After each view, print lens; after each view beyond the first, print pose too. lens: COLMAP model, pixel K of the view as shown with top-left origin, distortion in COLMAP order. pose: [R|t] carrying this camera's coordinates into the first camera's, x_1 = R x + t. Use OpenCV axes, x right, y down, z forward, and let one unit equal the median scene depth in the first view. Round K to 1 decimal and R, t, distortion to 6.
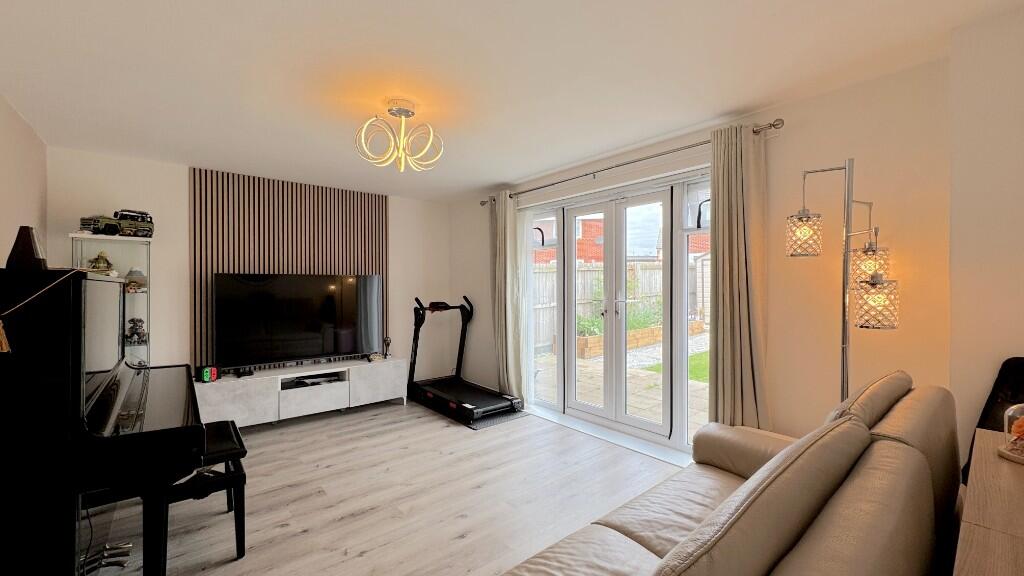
lens RADIAL K [[407.6, 0, 512.0], [0, 407.6, 288.0], [0, 0, 1]] dist [0.000883, 0.000084]
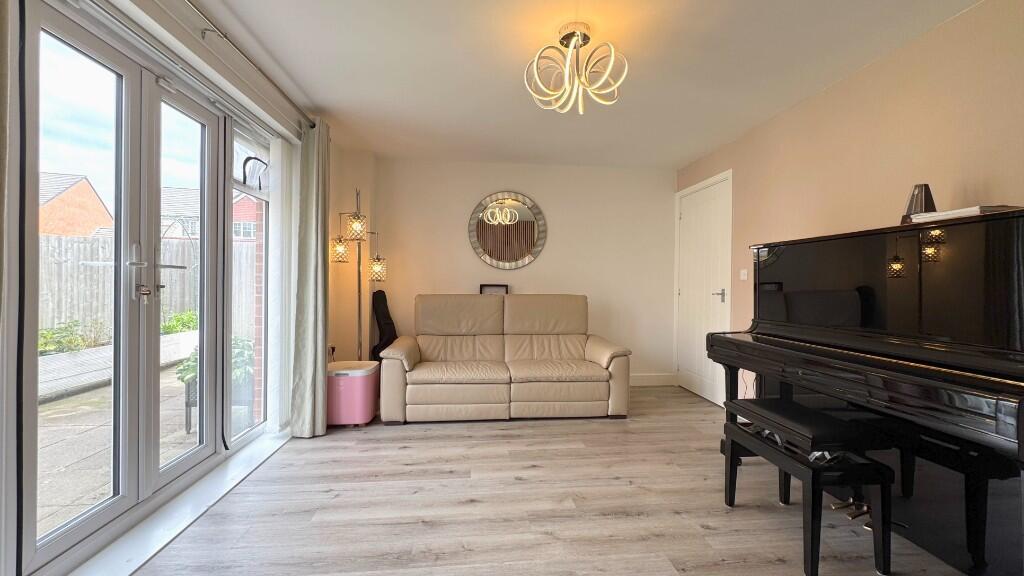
lens RADIAL K [[426.9, 0, 512.0], [0, 426.9, 288.0], [0, 0, 1]] dist [-0.001165, -0.000012]
pose [[-0.826074, -0.005668, 0.563534, -0.424628], [-0.002193, 0.999974, 0.006844, 0.052472], [-0.563558, 0.004418, -0.826065, 1.147632]]
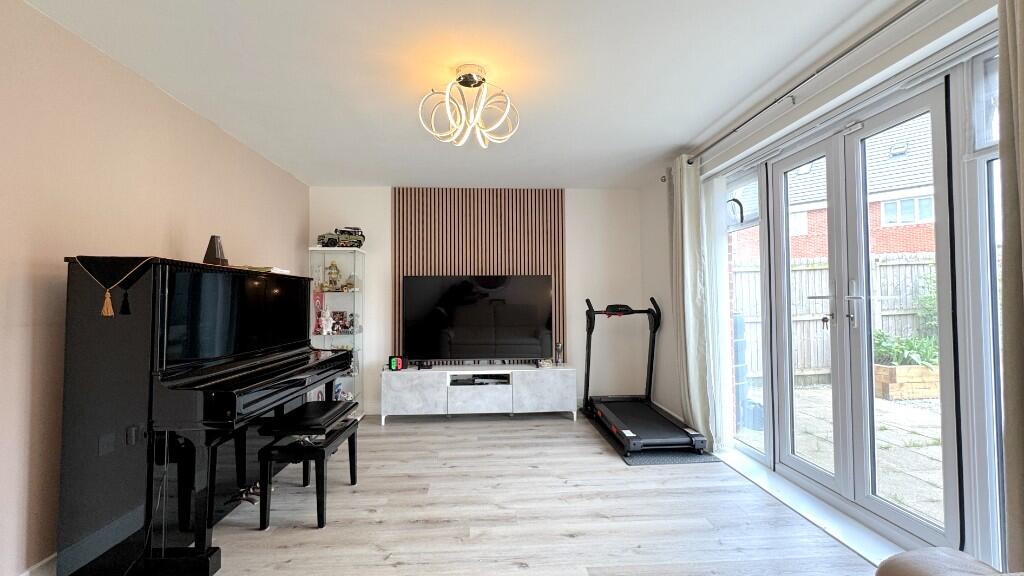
lens RADIAL K [[435.0, 0, 512.0], [0, 435.0, 288.0], [0, 0, 1]] dist [0.000274, 0.000282]
pose [[0.806370, -0.019675, -0.591083, 0.224740], [0.002660, 0.999557, -0.029643, 0.033187], [0.591405, 0.022331, 0.806066, 0.186296]]
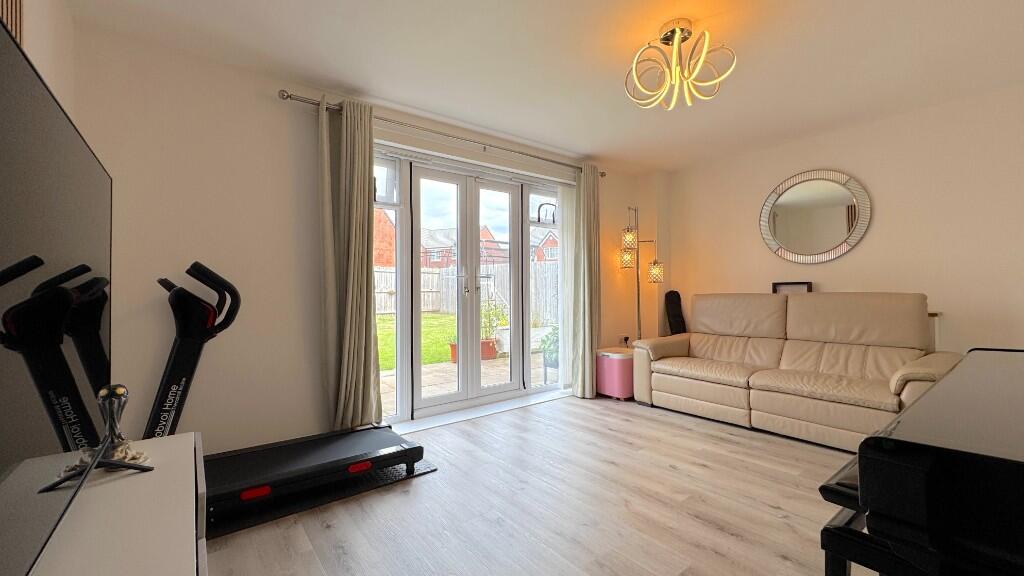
lens RADIAL K [[413.4, 0, 512.0], [0, 413.4, 288.0], [0, 0, 1]] dist [0.001858, 0.000196]
pose [[0.031700, 0.011920, 0.999426, -0.730681], [0.012553, 0.999845, -0.012323, 0.068655], [-0.999419, 0.012936, 0.031545, 0.840731]]
